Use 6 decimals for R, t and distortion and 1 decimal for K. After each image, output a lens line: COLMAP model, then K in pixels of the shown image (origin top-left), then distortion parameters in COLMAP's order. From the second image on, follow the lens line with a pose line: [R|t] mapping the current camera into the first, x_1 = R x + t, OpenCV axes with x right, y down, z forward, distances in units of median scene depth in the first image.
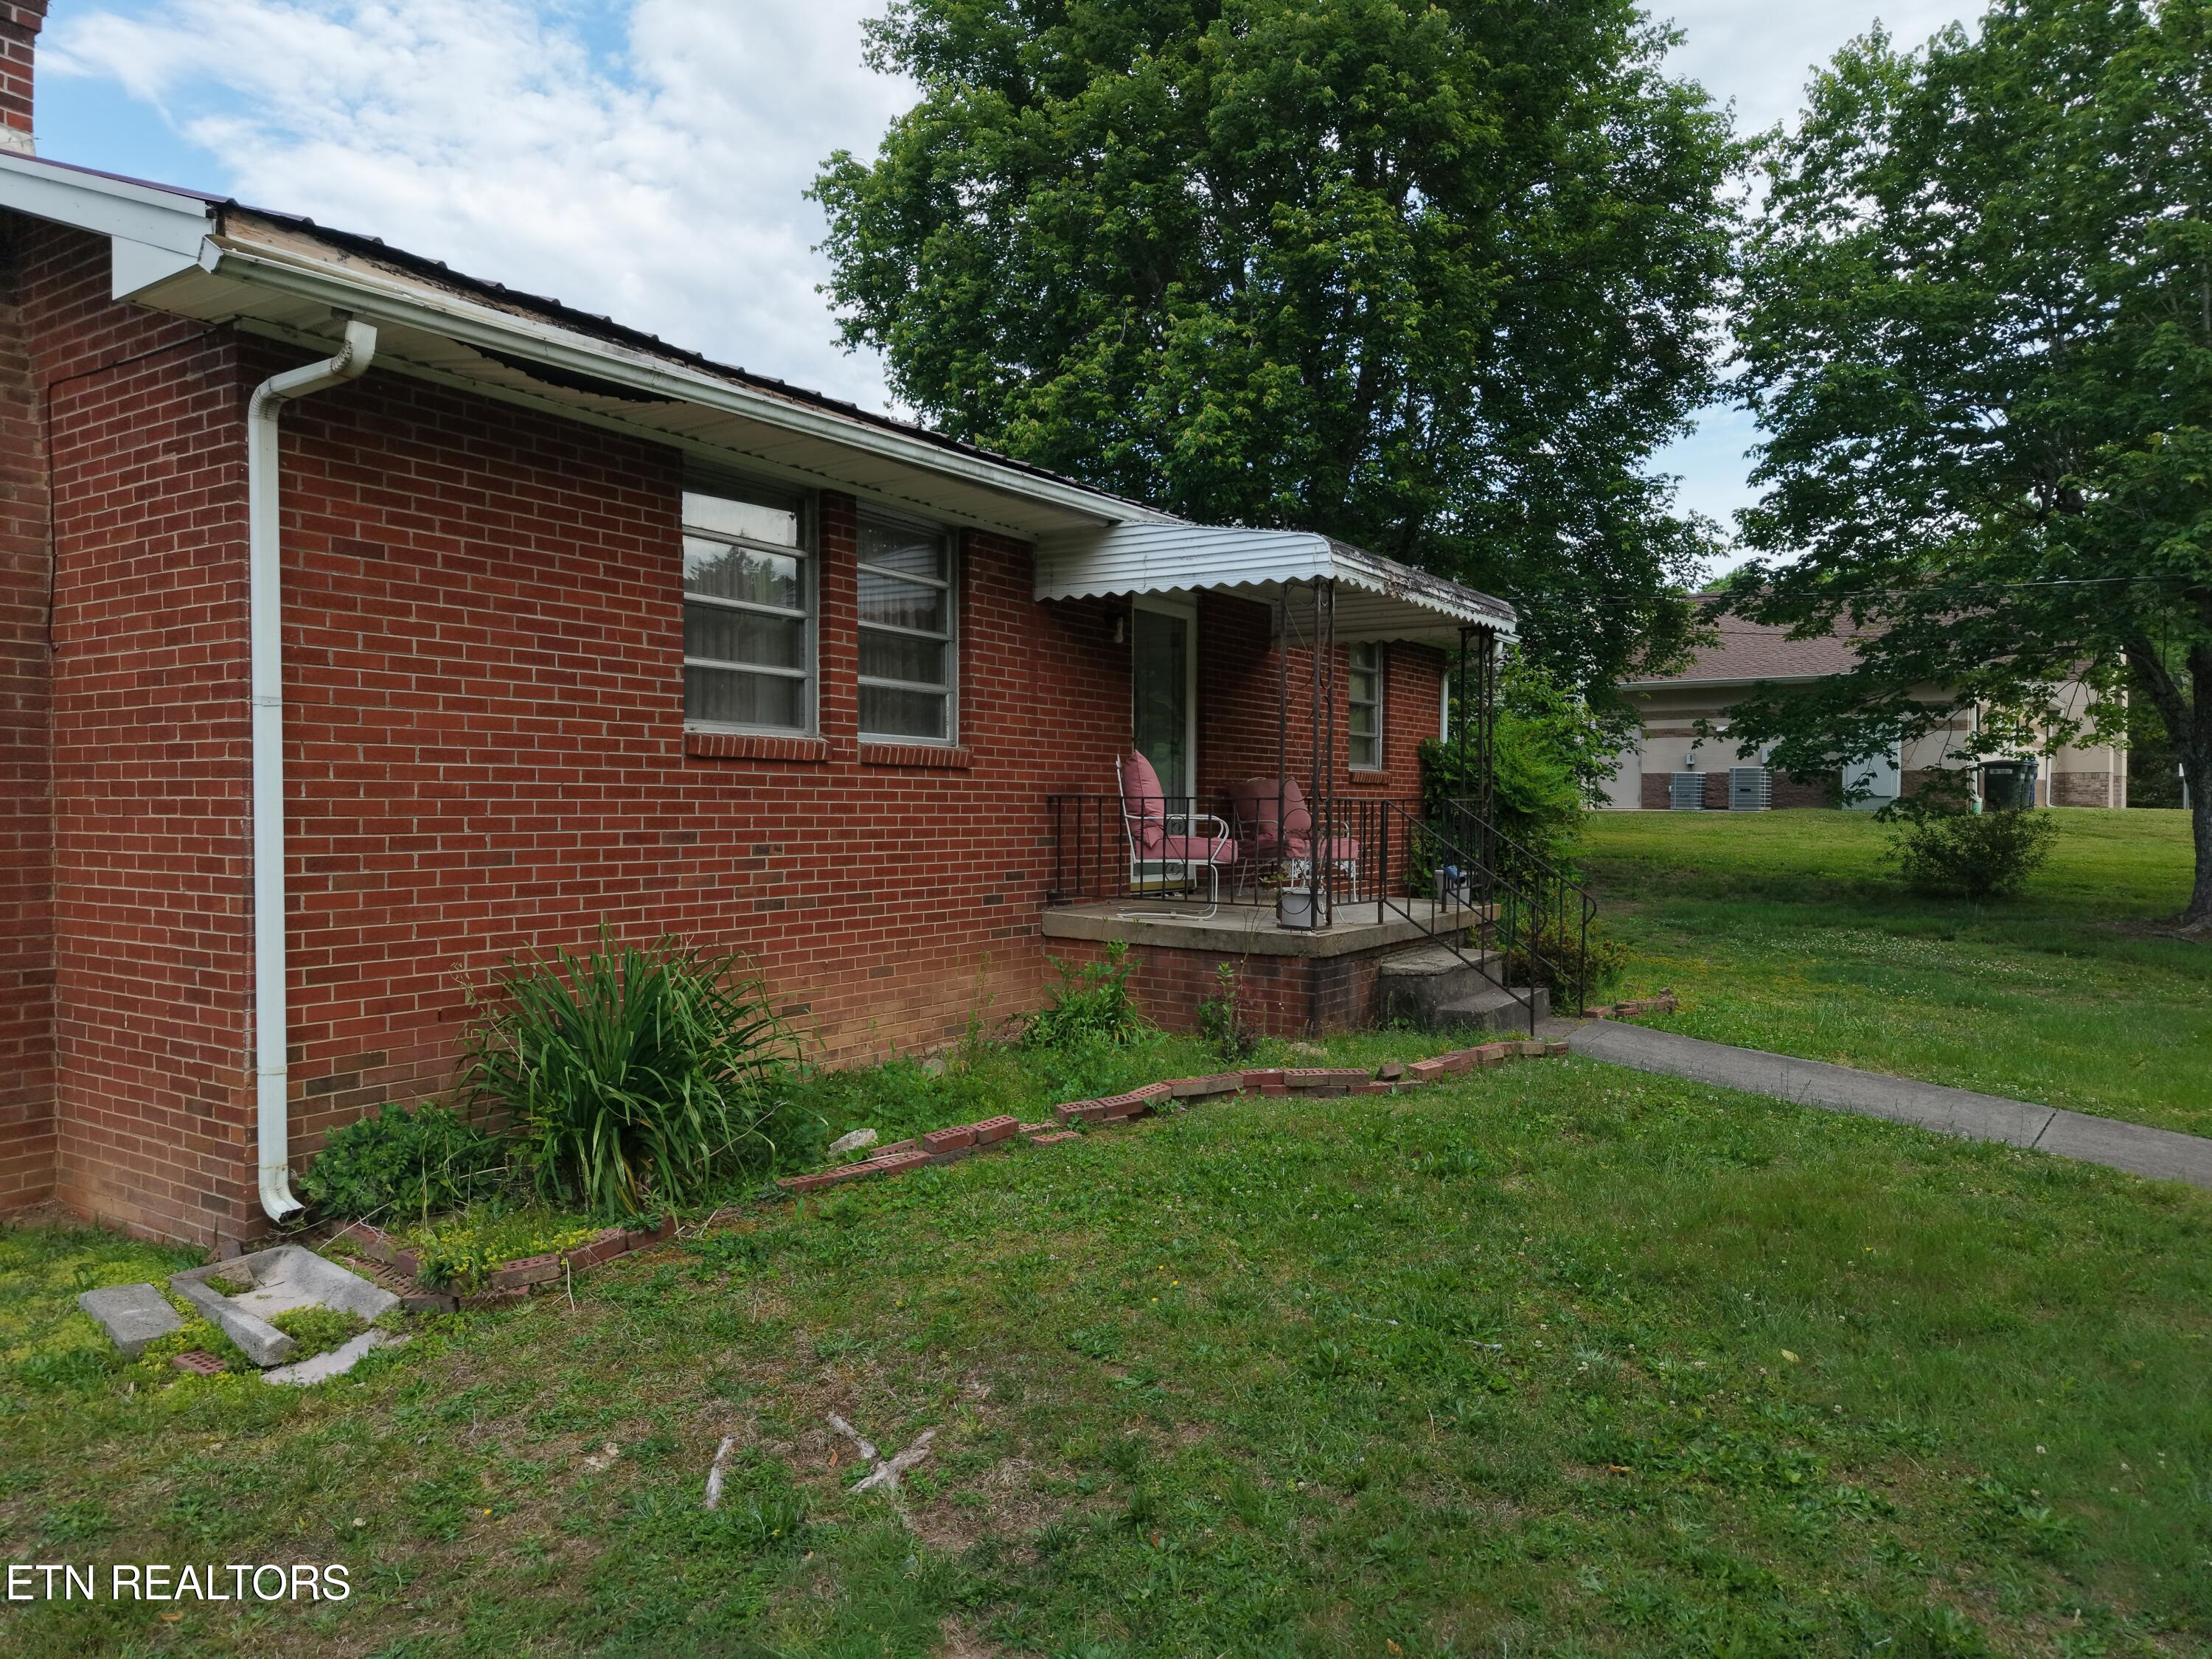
lens RADIAL K [[1504.3, 0, 1080.9], [0, 1504.3, 827.5], [0, 0, 1]] dist [-0.065750, 0.000541]
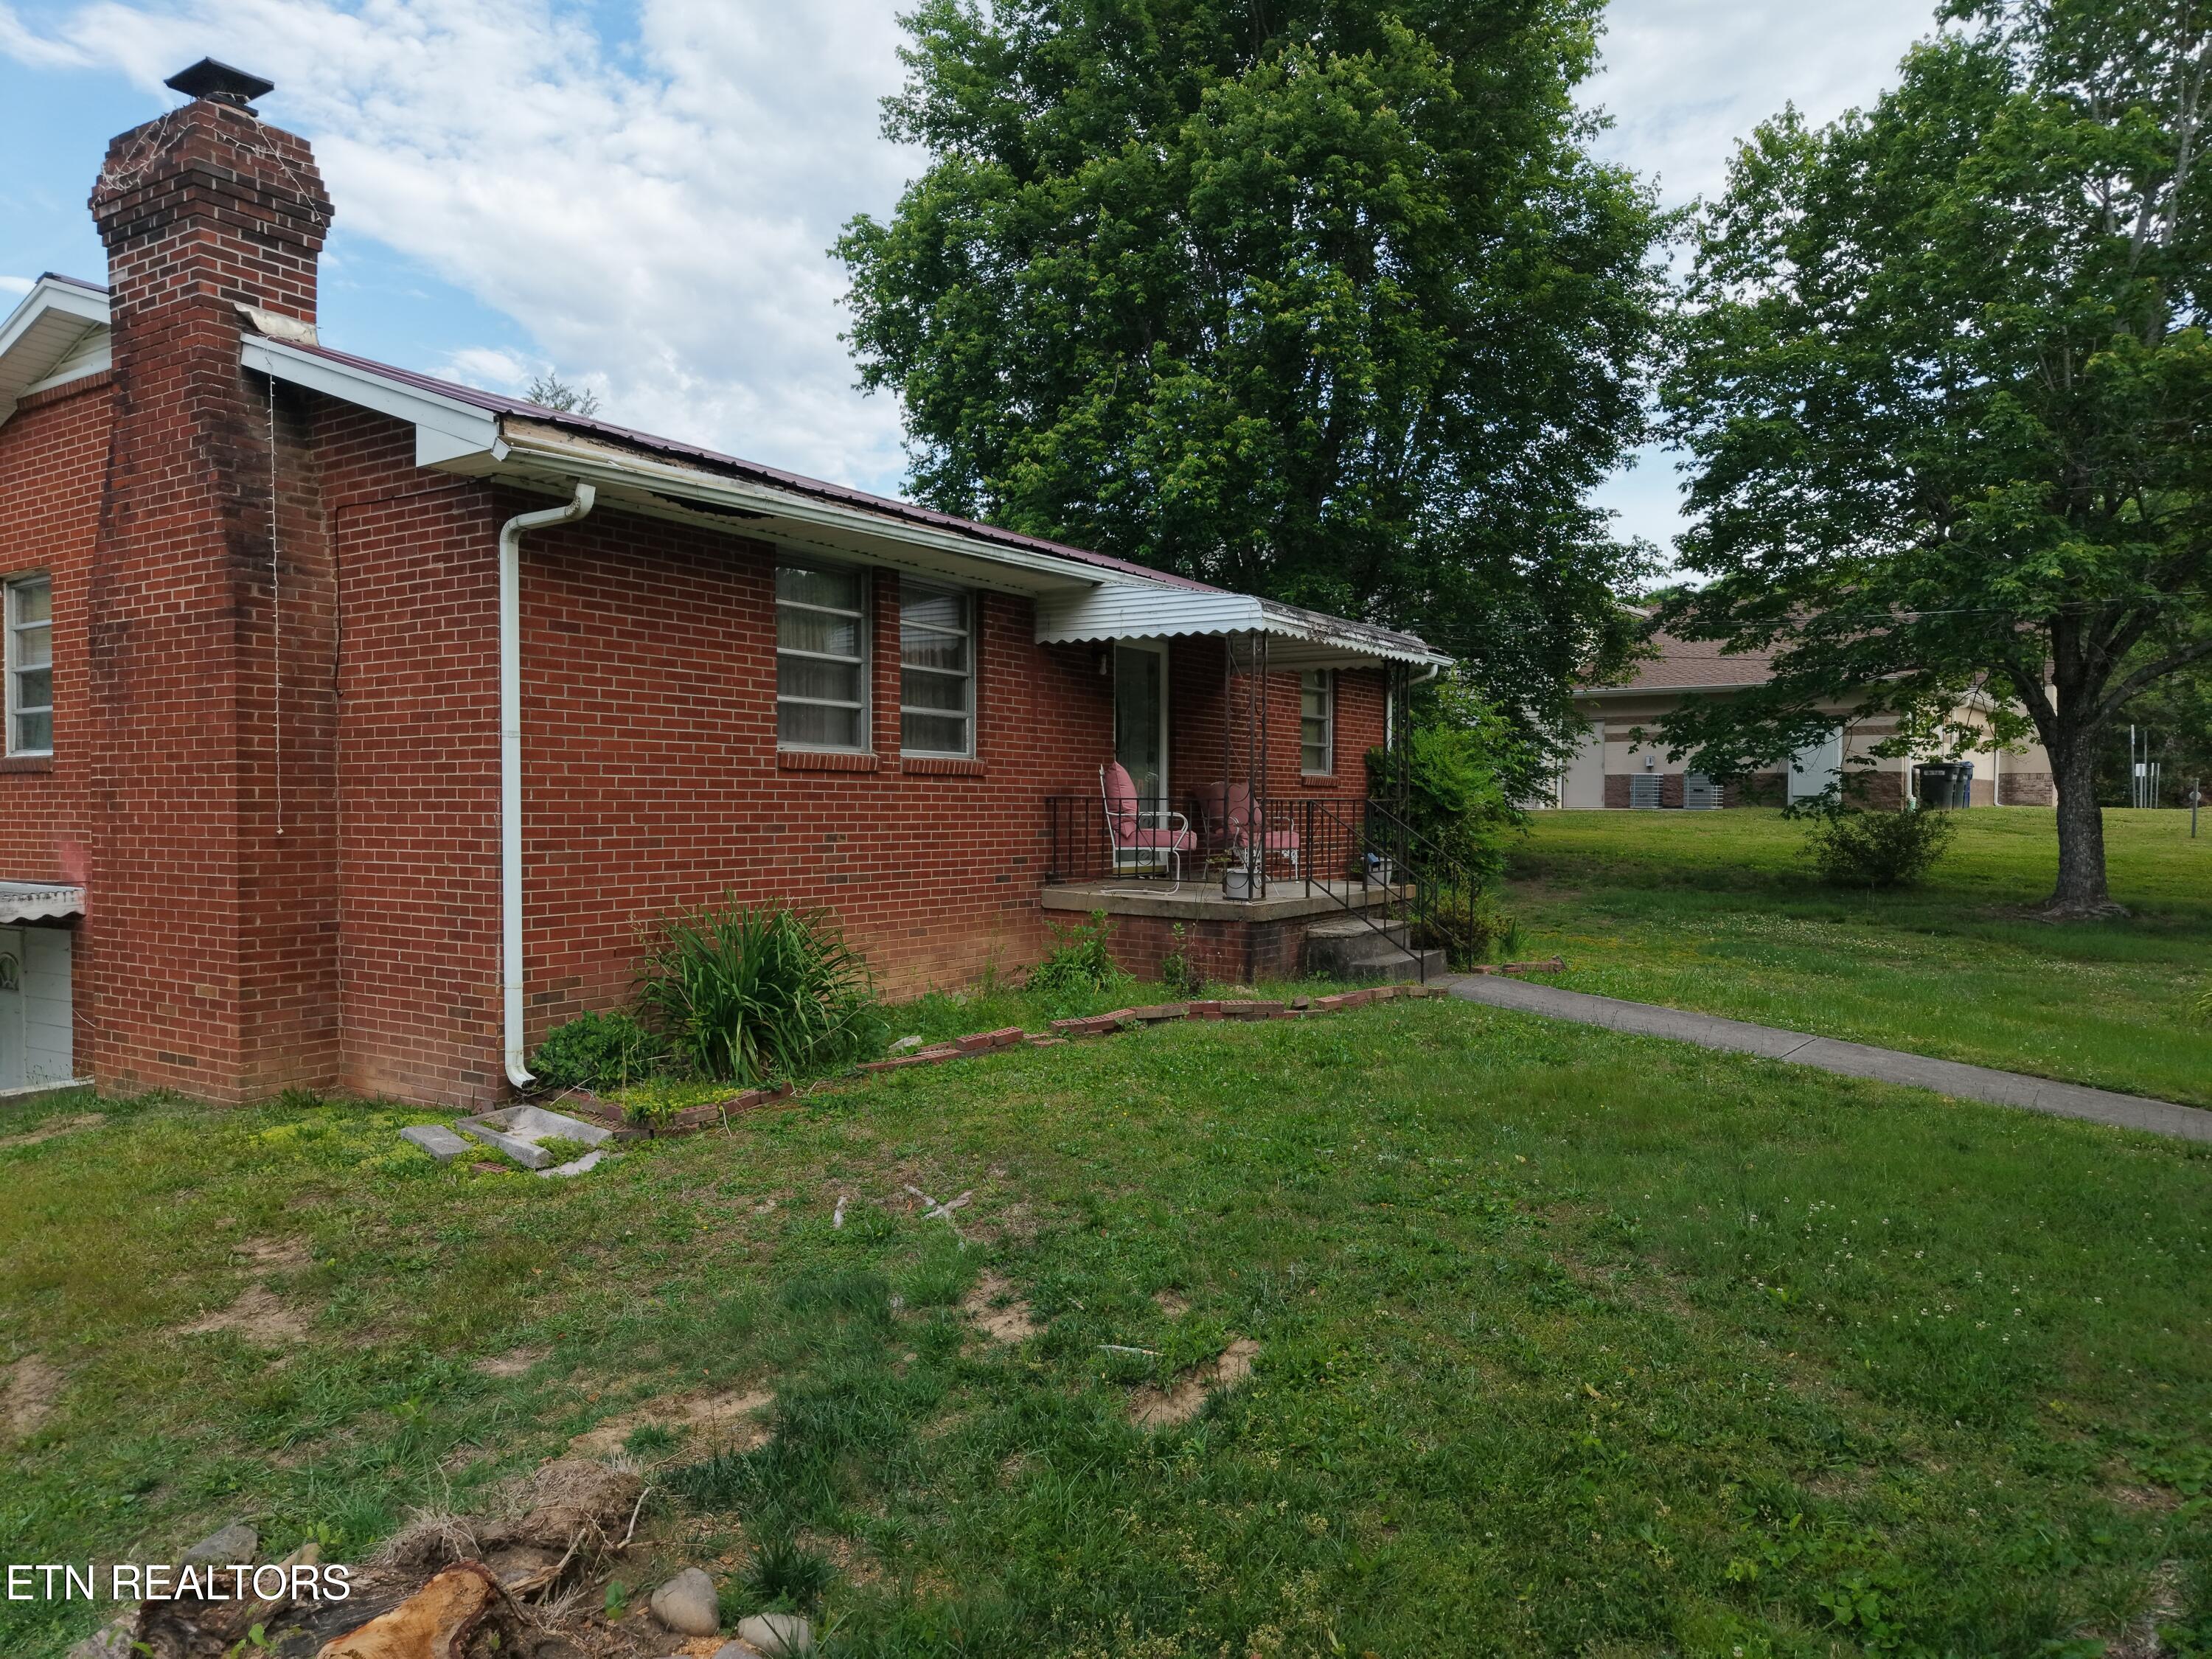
lens RADIAL K [[1504.3, 0, 1080.9], [0, 1504.3, 827.5], [0, 0, 1]] dist [-0.065750, 0.000541]
pose [[0.999997, -0.001047, -0.002406, 0.012594], [0.001046, 0.999999, -0.000122, 0.005429], [0.002406, 0.000119, 0.999997, -0.319723]]
